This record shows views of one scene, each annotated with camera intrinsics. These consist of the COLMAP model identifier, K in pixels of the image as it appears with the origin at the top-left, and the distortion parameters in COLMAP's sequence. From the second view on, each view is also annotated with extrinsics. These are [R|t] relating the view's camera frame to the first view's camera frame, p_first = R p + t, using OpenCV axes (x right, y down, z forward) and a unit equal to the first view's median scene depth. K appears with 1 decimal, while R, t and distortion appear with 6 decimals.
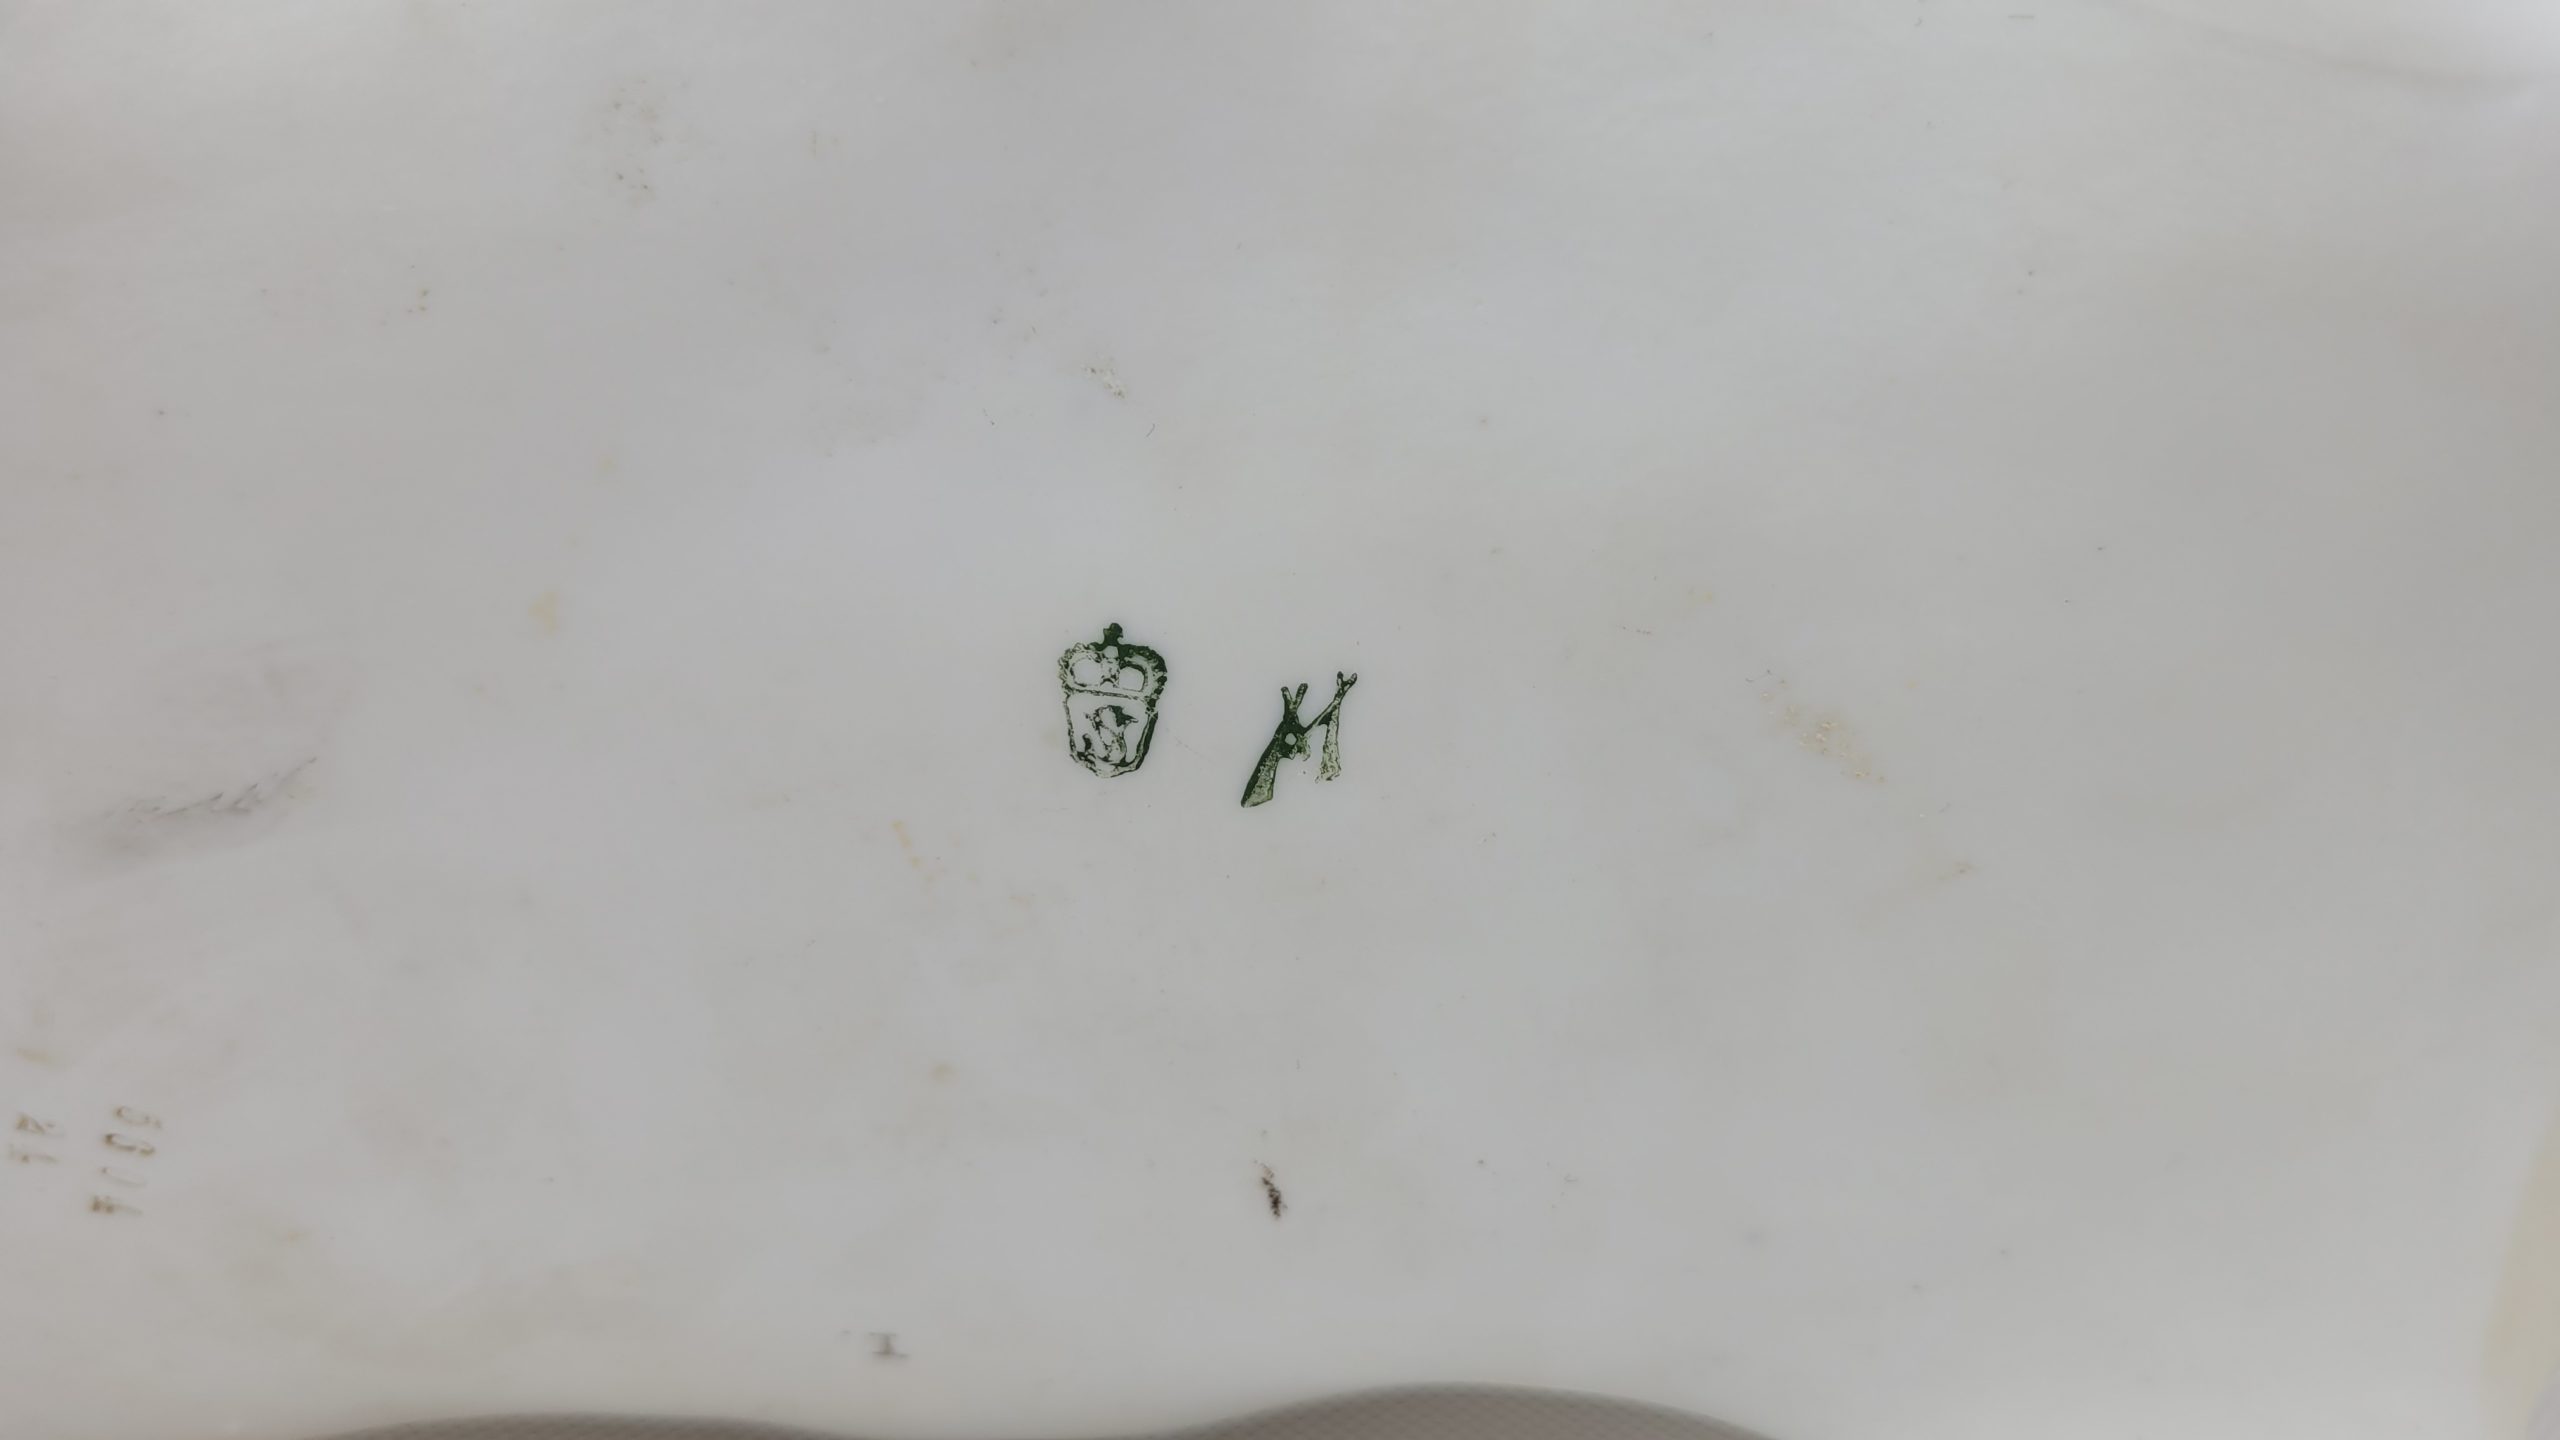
lens RADIAL K [[2023.5, 0, 1279.5], [0, 2023.5, 718.7], [0, 0, 1]] dist [0.006537, -0.034118]
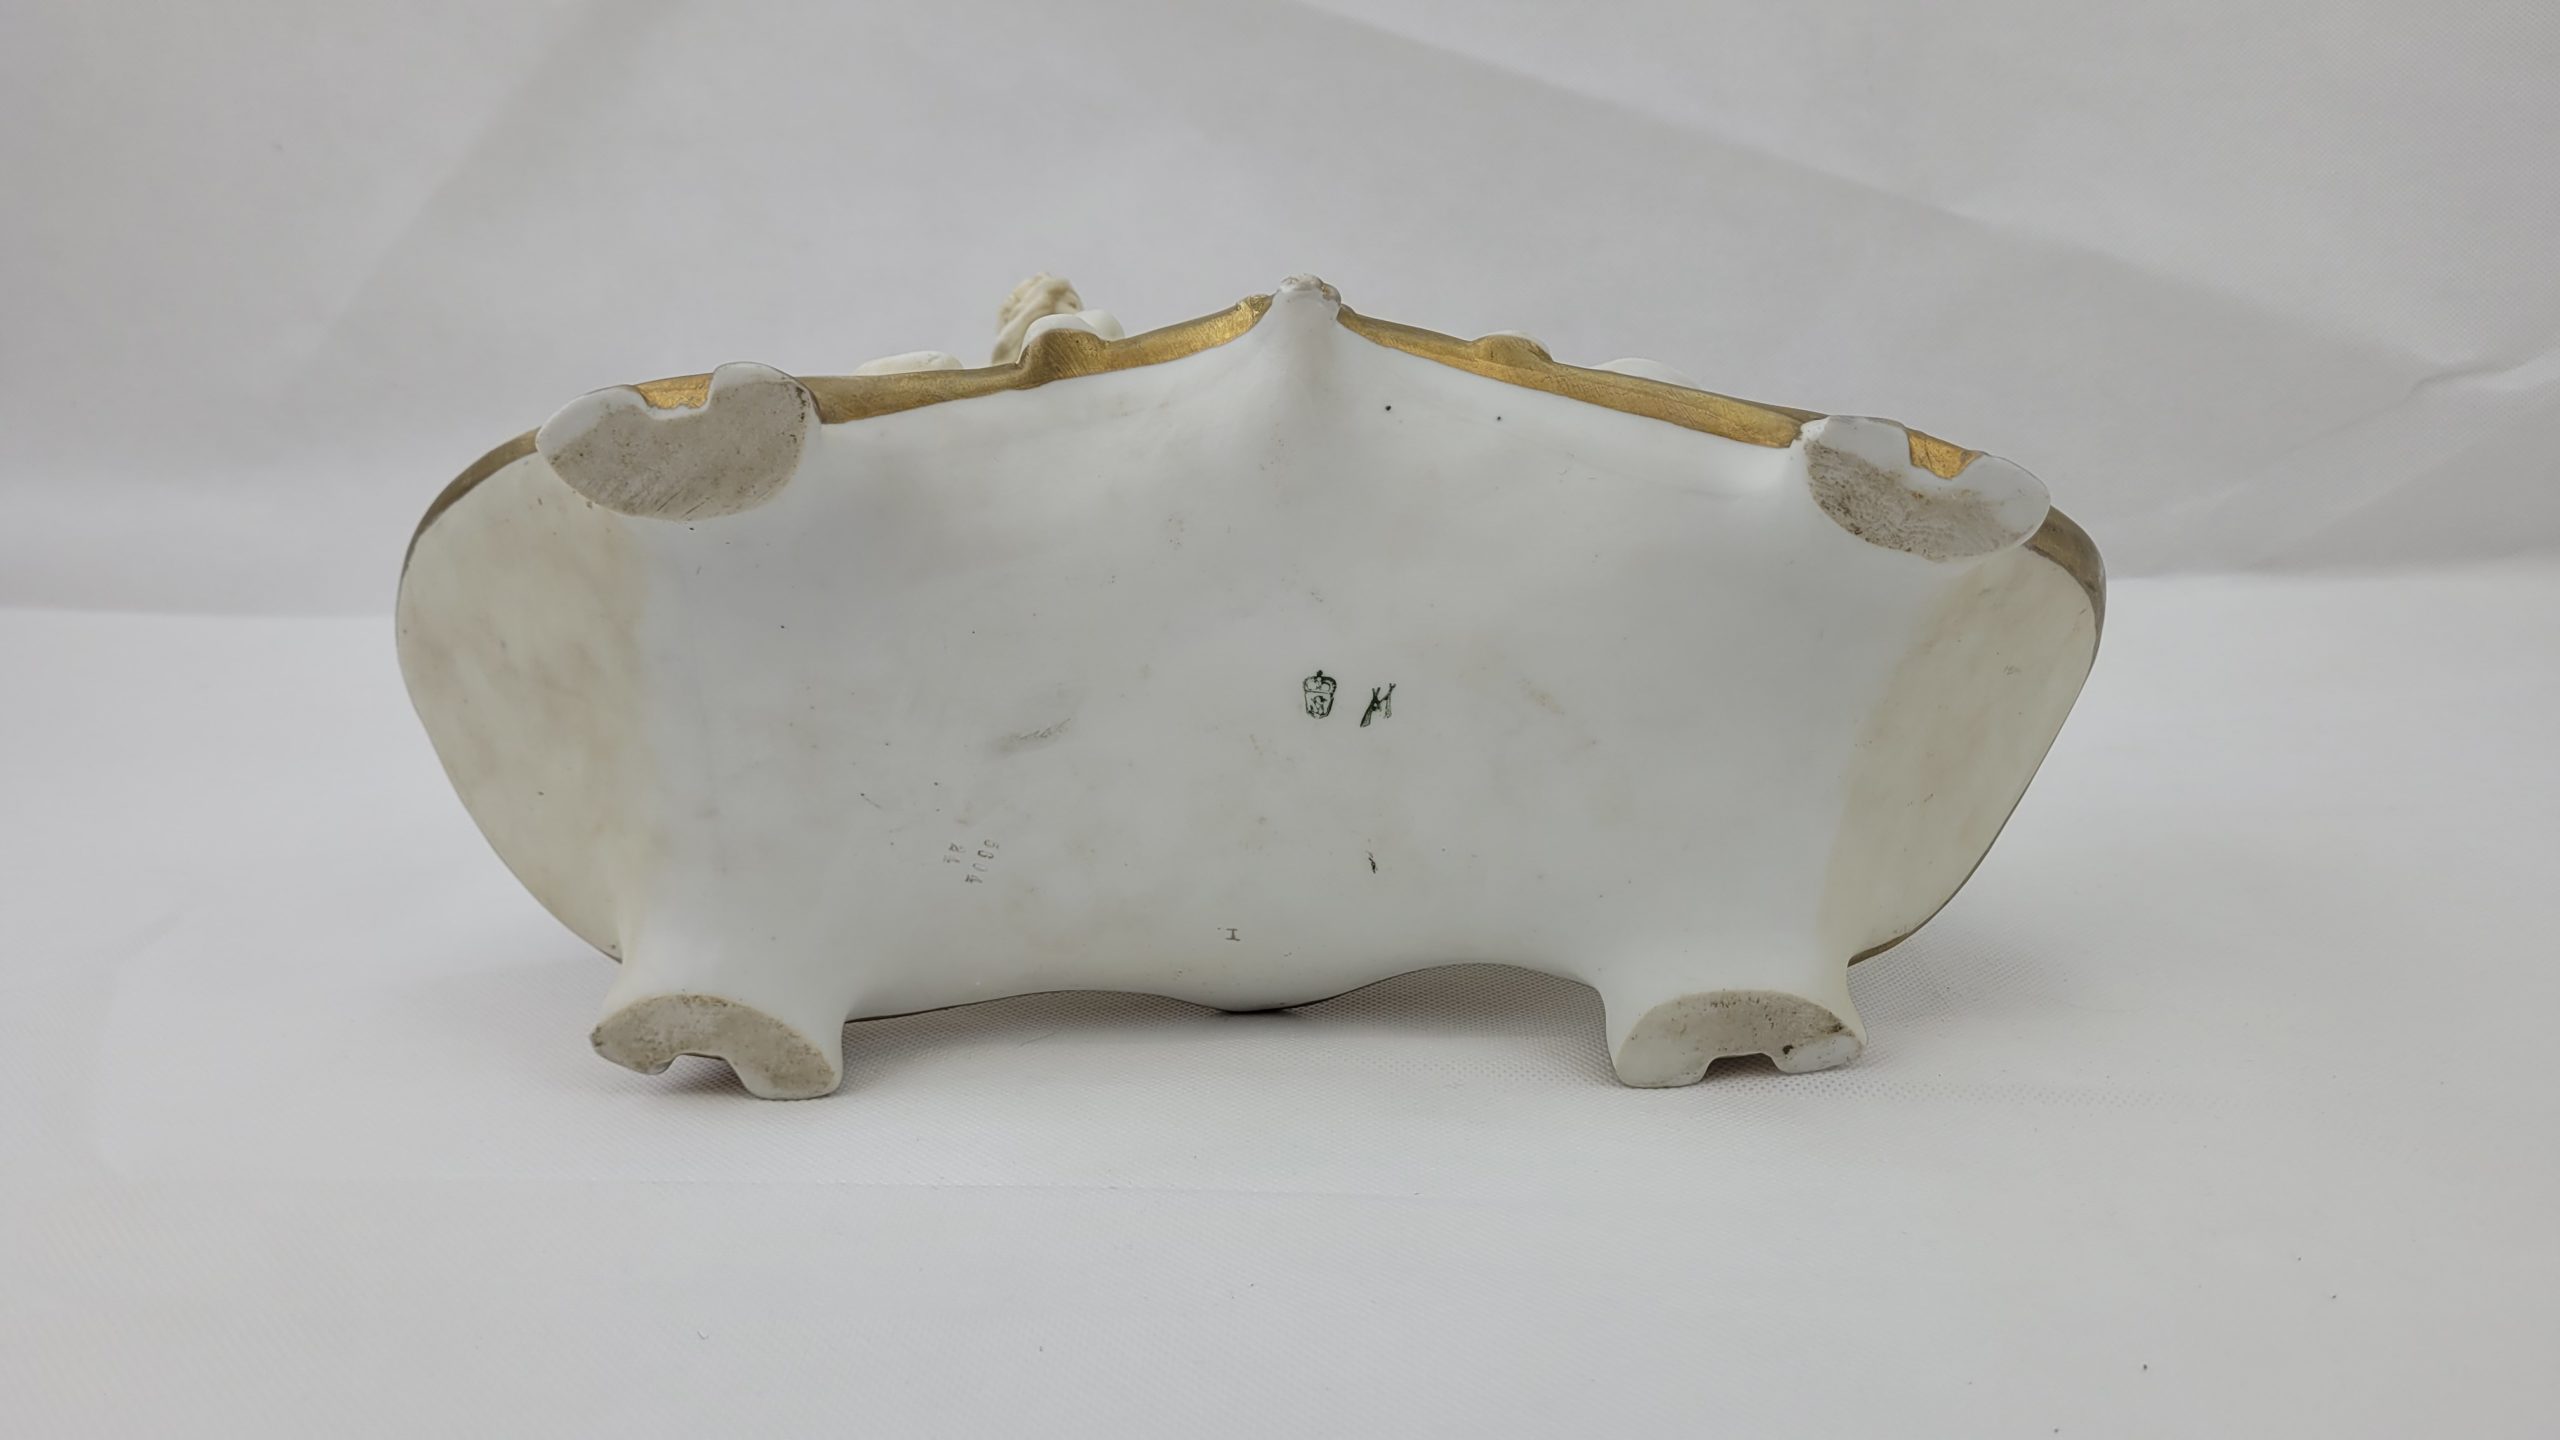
lens RADIAL K [[2023.5, 0, 1280.7], [0, 2023.5, 719.3], [0, 0, 1]] dist [0.006537, -0.034118]
pose [[0.999120, -0.026154, -0.032778, -0.039617], [0.025596, 0.999522, -0.017345, 0.083796], [0.033216, 0.016491, 0.999312, -2.181327]]
